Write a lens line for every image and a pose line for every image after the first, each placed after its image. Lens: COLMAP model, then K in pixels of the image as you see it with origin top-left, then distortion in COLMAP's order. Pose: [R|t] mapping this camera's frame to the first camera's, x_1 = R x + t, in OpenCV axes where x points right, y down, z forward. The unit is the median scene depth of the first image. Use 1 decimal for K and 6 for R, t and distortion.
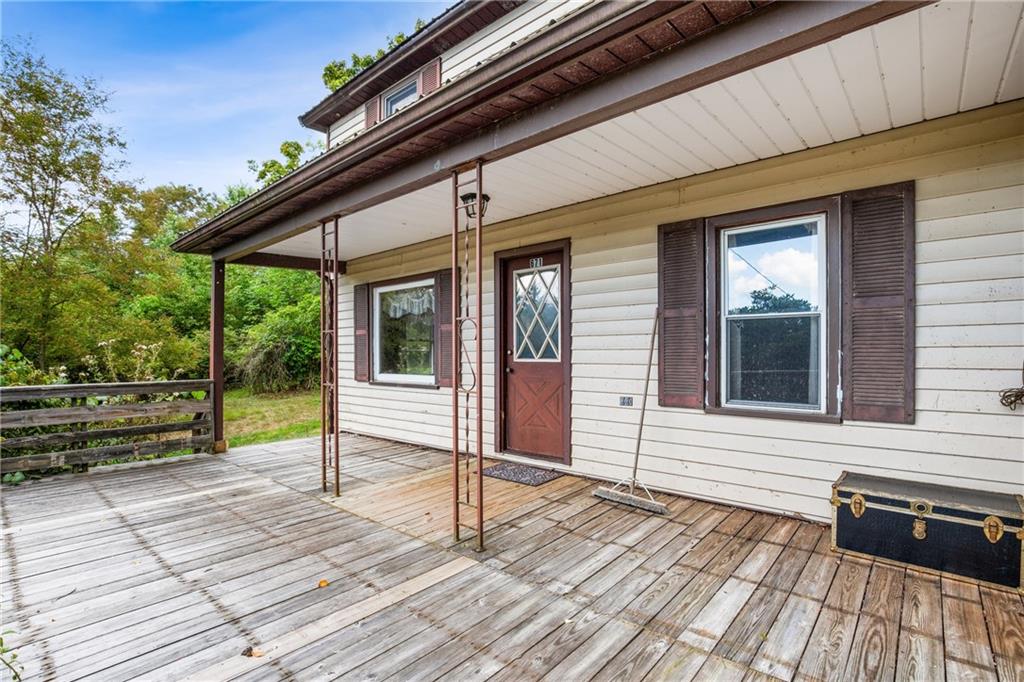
lens RADIAL K [[487.2, 0, 512.0], [0, 487.2, 341.0], [0, 0, 1]] dist [-0.037863, 0.011271]
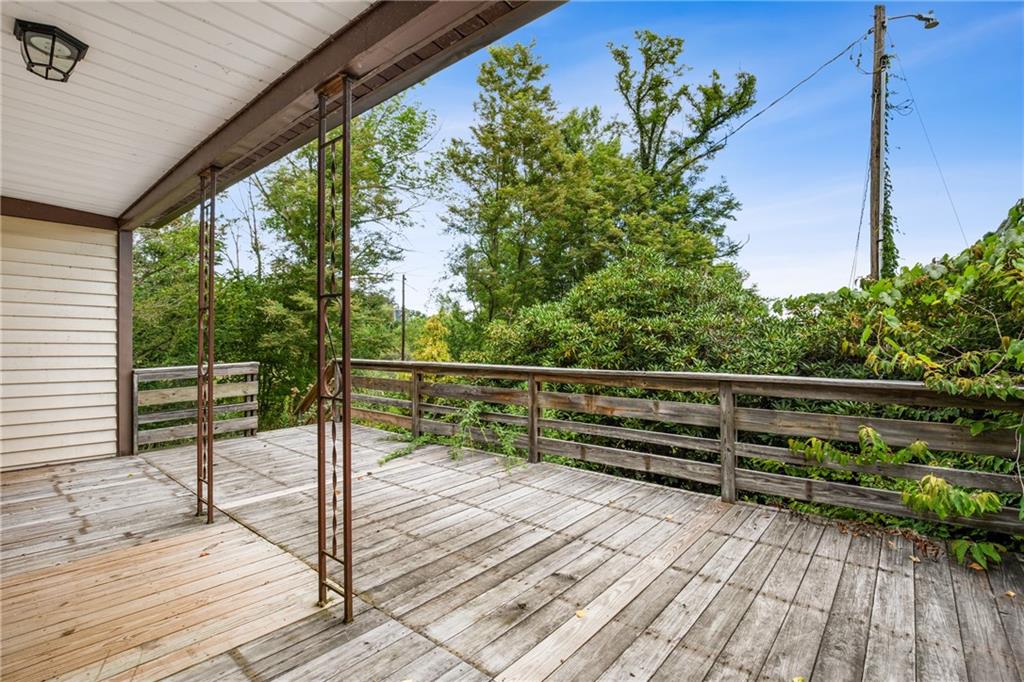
lens RADIAL K [[487.2, 0, 512.0], [0, 487.2, 341.0], [0, 0, 1]] dist [-0.037863, 0.011271]
pose [[-0.999786, 0.020196, -0.004506, -0.561467], [0.020251, 0.999714, -0.012684, 0.039811], [0.004248, -0.012773, -0.999909, 1.500252]]
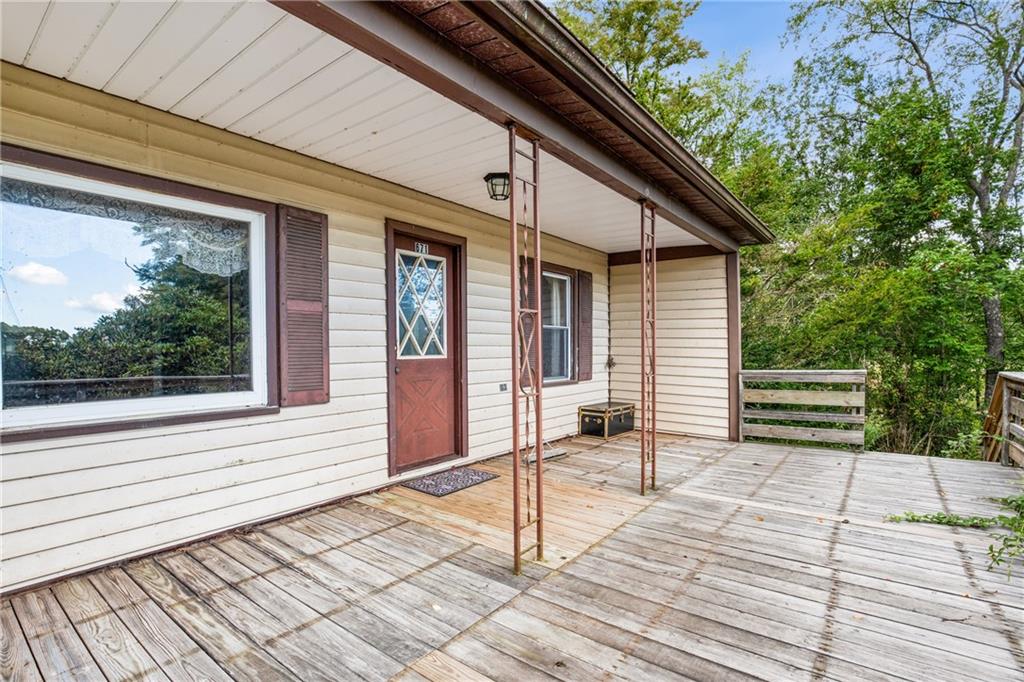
lens RADIAL K [[480.6, 0, 502.3], [0, 480.6, 346.2], [0, 0, 1]] dist [-0.031739, 0.000324]
pose [[-0.044238, 0.016416, 0.998886, -0.995658], [-0.012045, 0.999784, -0.016964, 0.038724], [-0.998948, -0.012782, -0.044031, 1.056621]]
